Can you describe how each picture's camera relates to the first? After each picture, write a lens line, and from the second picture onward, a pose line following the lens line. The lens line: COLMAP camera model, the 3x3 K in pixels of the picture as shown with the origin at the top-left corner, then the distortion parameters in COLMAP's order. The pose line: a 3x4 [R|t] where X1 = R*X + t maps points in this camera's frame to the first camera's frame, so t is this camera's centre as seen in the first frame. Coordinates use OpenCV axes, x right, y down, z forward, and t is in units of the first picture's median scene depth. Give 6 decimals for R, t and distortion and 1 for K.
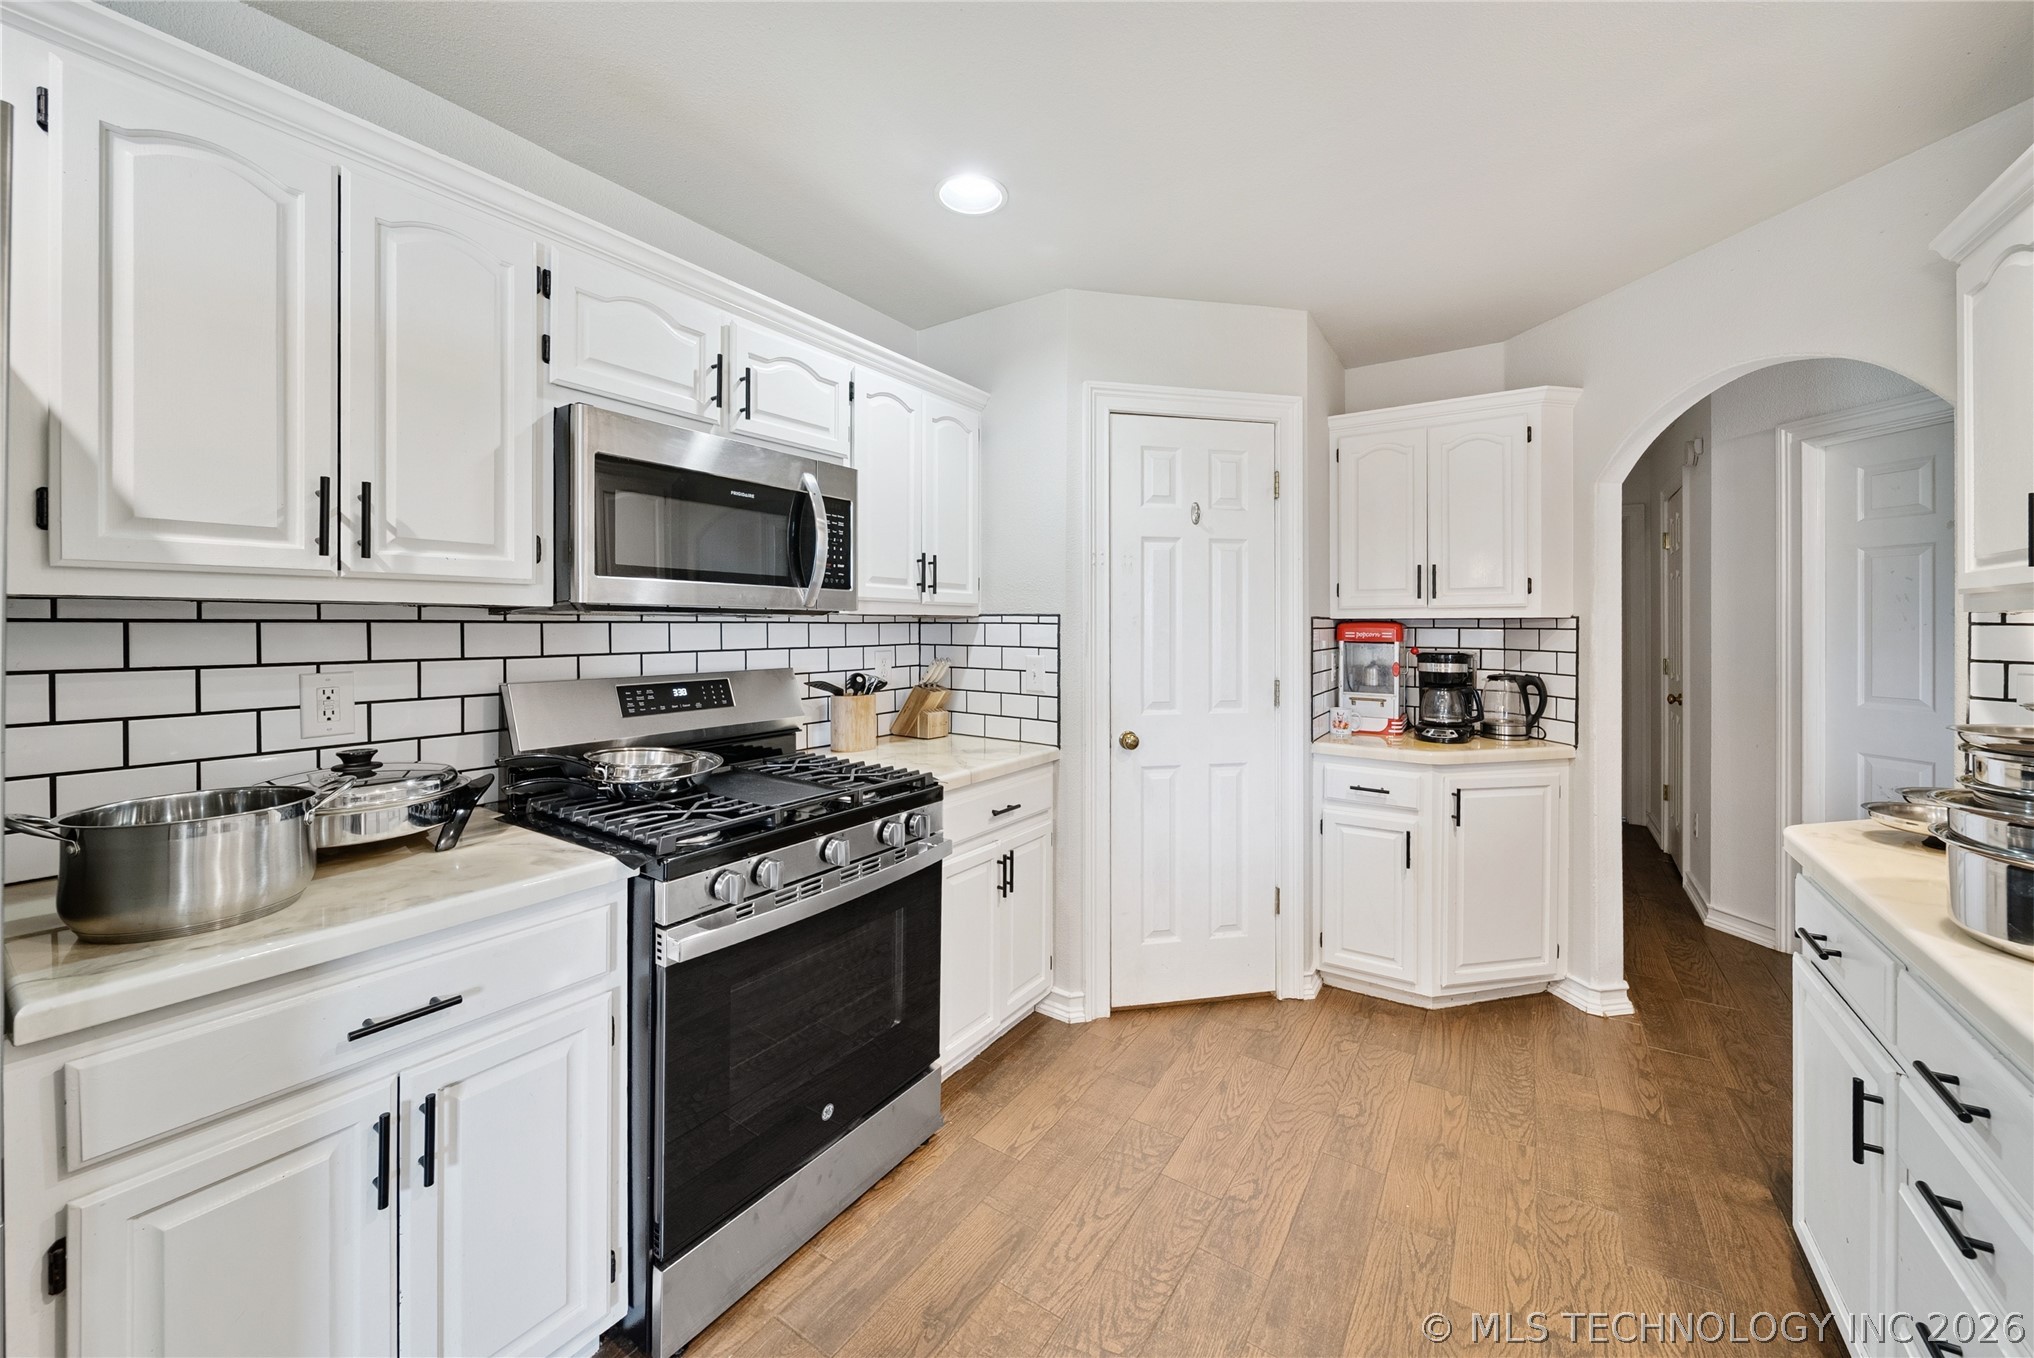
lens RADIAL K [[761.8, 0, 1026.3], [0, 761.8, 622.8], [0, 0, 1]] dist [0.000421, -0.000092]
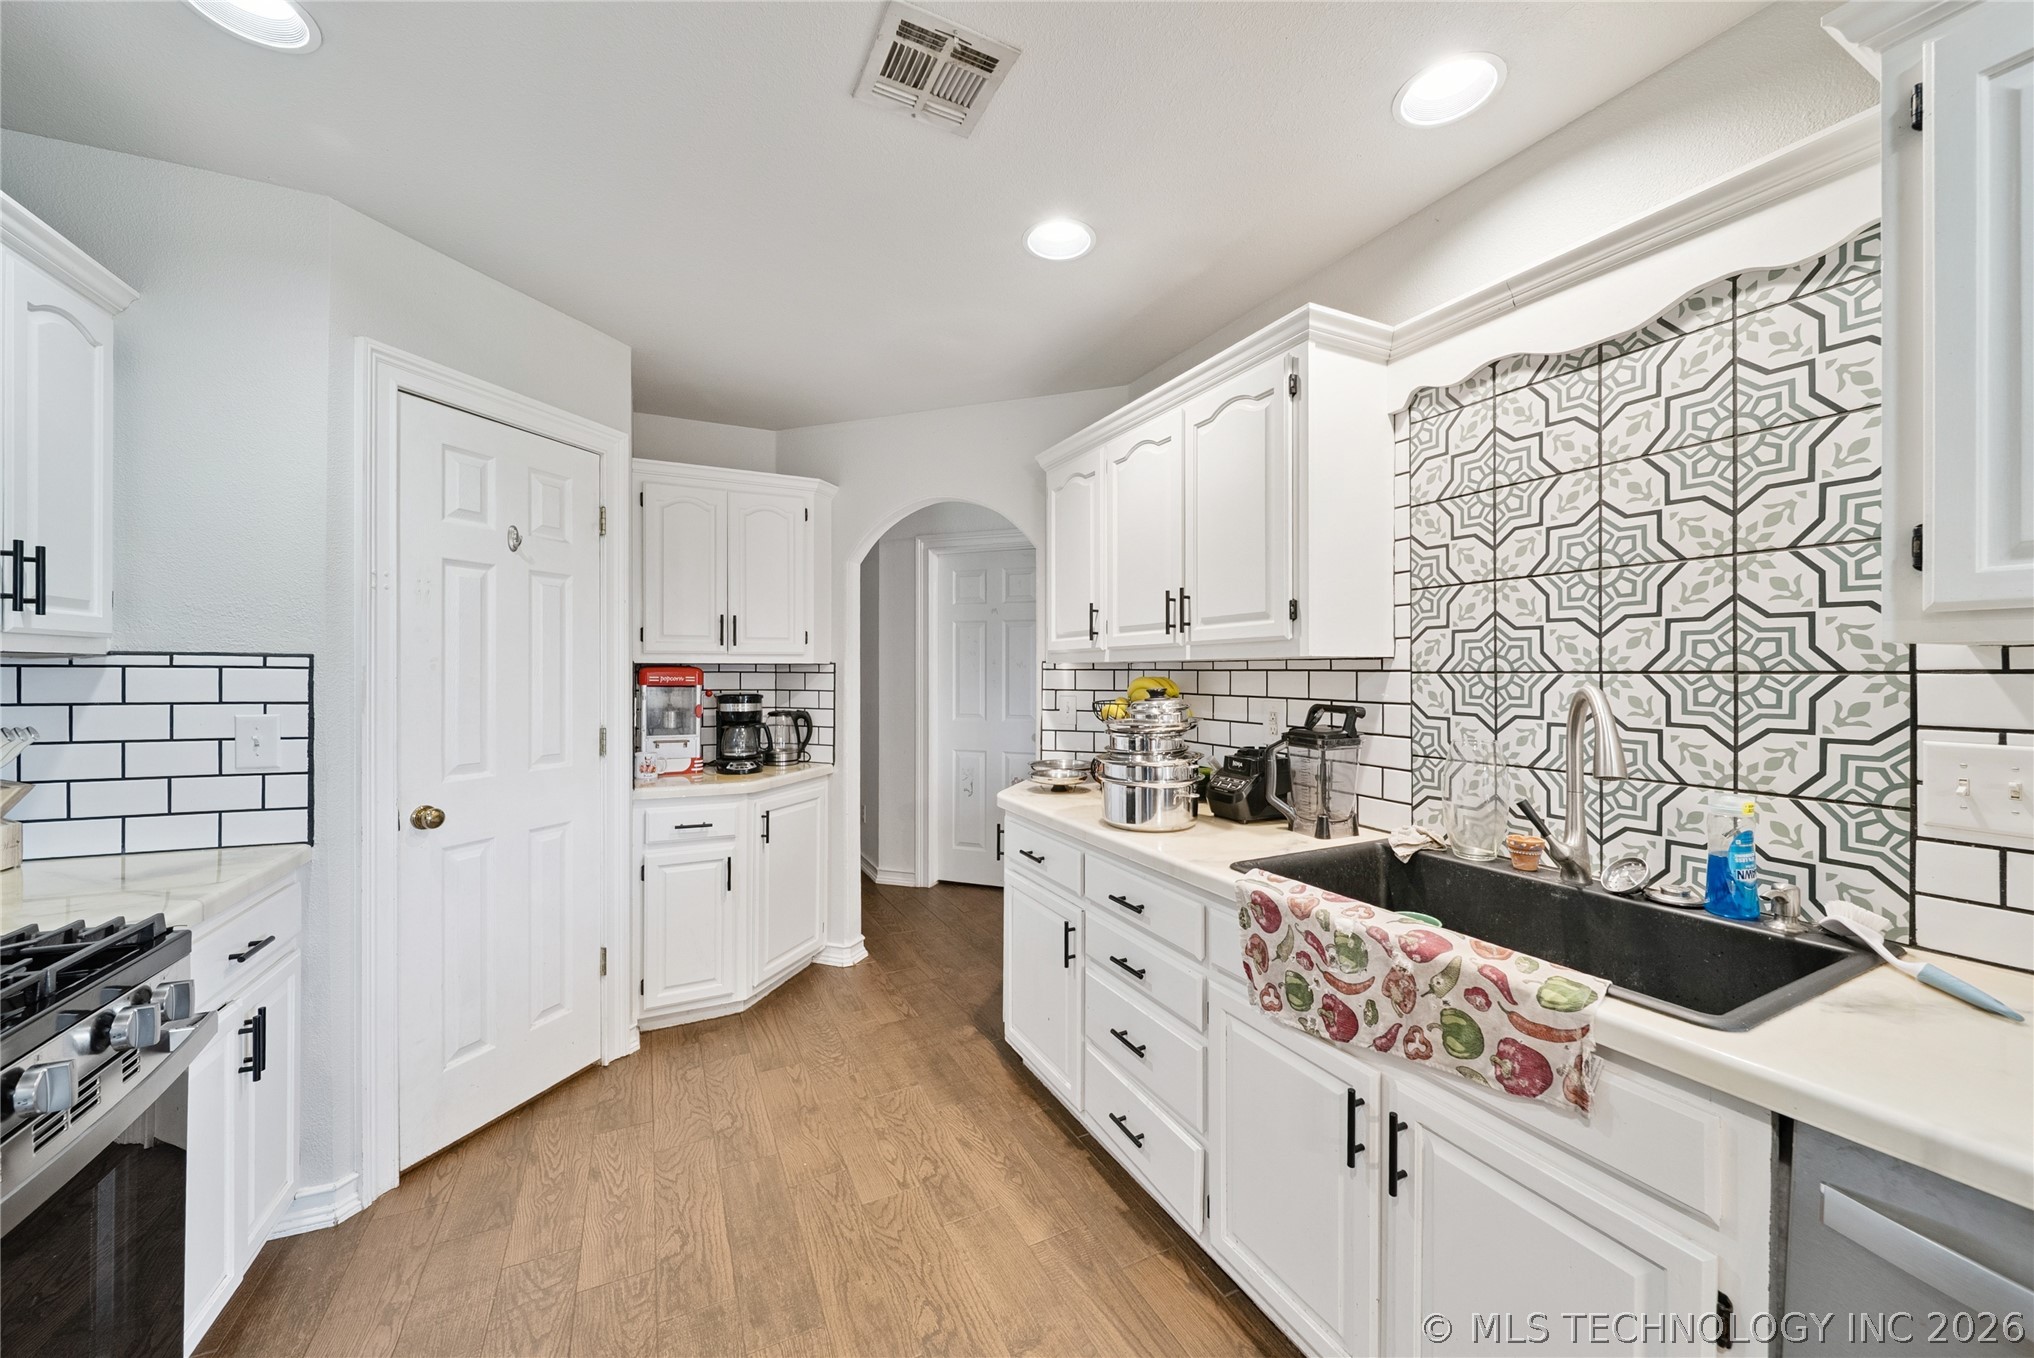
lens RADIAL K [[757.4, 0, 1023.8], [0, 757.4, 666.1], [0, 0, 1]] dist [-0.002171, -0.000383]
pose [[0.502335, 0.004200, 0.864663, -0.225335], [-0.003068, 0.999991, -0.003075, -0.000218], [-0.864667, -0.001108, 0.502343, 0.080774]]
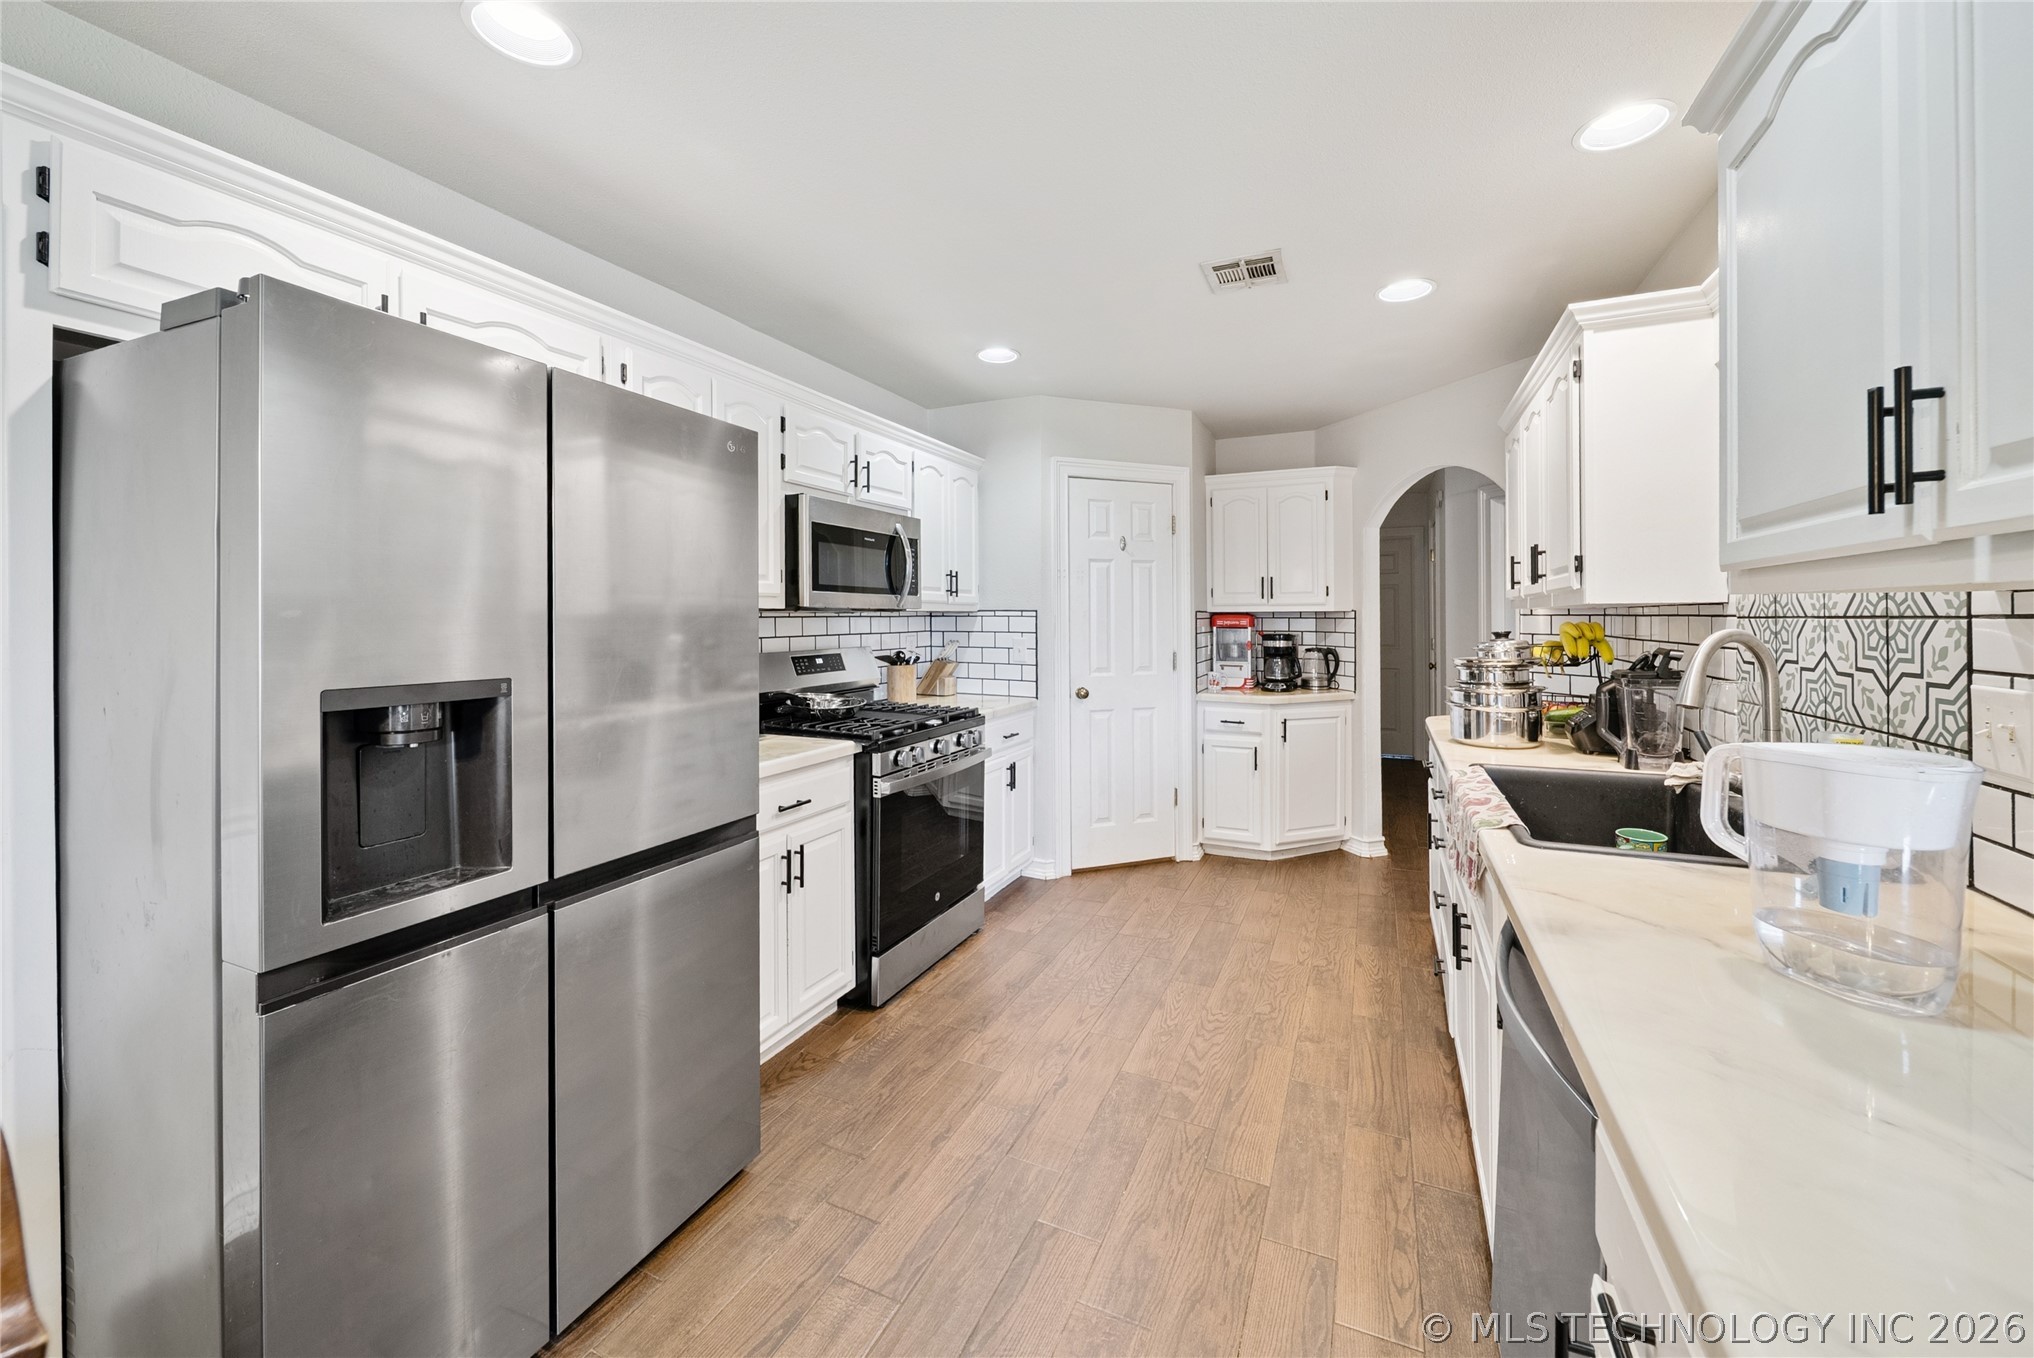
lens RADIAL K [[770.1, 0, 1026.1], [0, 770.1, 610.4], [0, 0, 1]] dist [0.000577, -0.000012]
pose [[0.988282, -0.003556, 0.152595, -0.206029], [0.004308, 0.999980, -0.004601, -0.003725], [-0.152576, 0.005204, 0.988278, -0.493513]]
